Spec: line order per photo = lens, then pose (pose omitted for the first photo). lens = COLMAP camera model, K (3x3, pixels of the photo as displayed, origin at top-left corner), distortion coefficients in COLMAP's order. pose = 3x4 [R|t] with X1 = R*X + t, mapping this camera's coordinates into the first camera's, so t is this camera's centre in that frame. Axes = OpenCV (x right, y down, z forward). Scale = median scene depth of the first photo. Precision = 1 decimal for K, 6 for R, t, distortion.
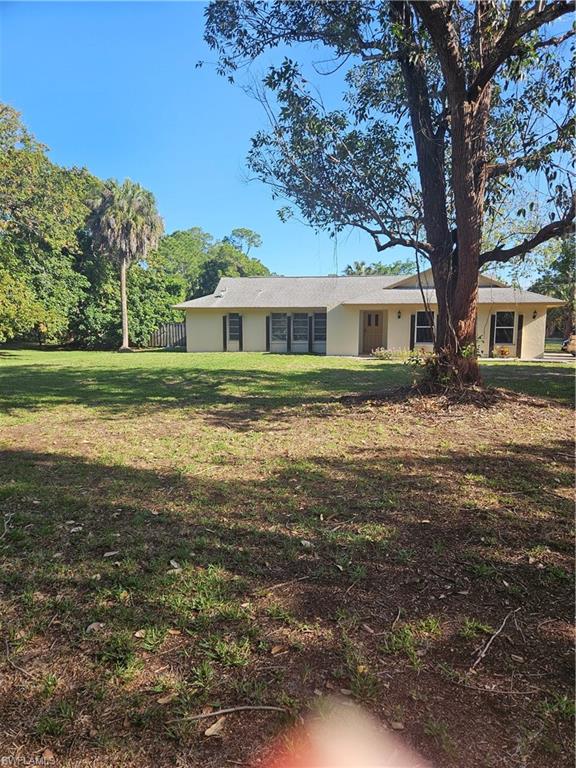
lens RADIAL K [[507.3, 0, 290.0], [0, 507.3, 384.4], [0, 0, 1]] dist [0.018025, -0.007527]
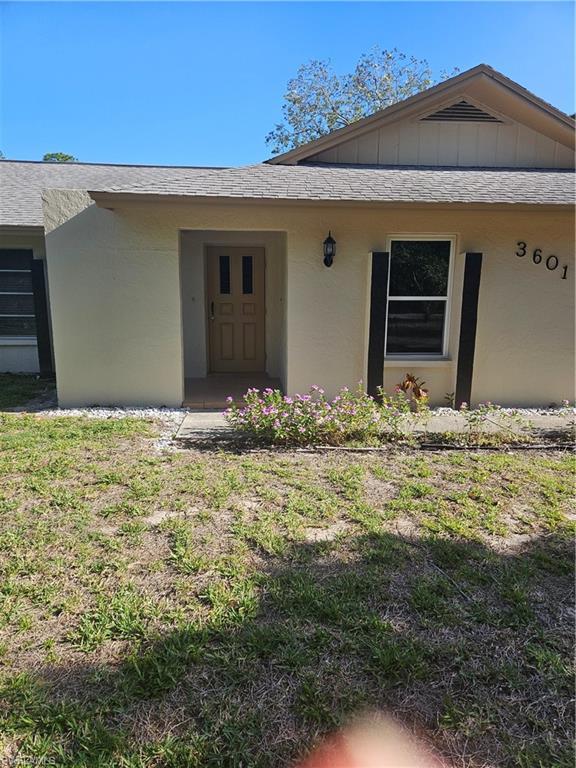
lens RADIAL K [[507.3, 0, 285.9], [0, 507.3, 386.9], [0, 0, 1]] dist [0.018025, -0.007527]
pose [[0.975292, -0.023369, 0.219681, 0.123539], [0.013368, 0.998810, 0.046904, -0.071696], [-0.220516, -0.042809, 0.974444, 0.687496]]
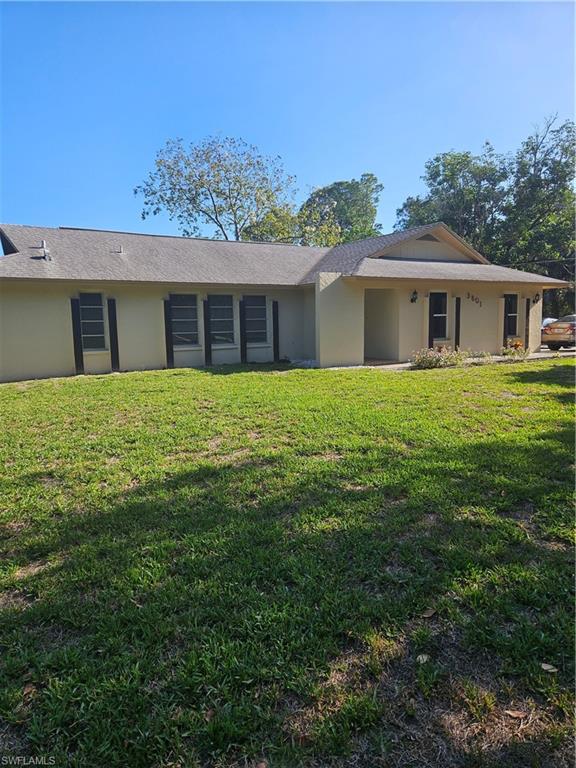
lens RADIAL K [[507.3, 0, 285.6], [0, 507.3, 382.3], [0, 0, 1]] dist [0.018025, -0.007527]
pose [[0.781436, -0.082679, 0.618483, -0.291720], [0.099166, 0.995041, 0.007723, -0.044784], [-0.616055, 0.055298, 0.785760, 0.551712]]
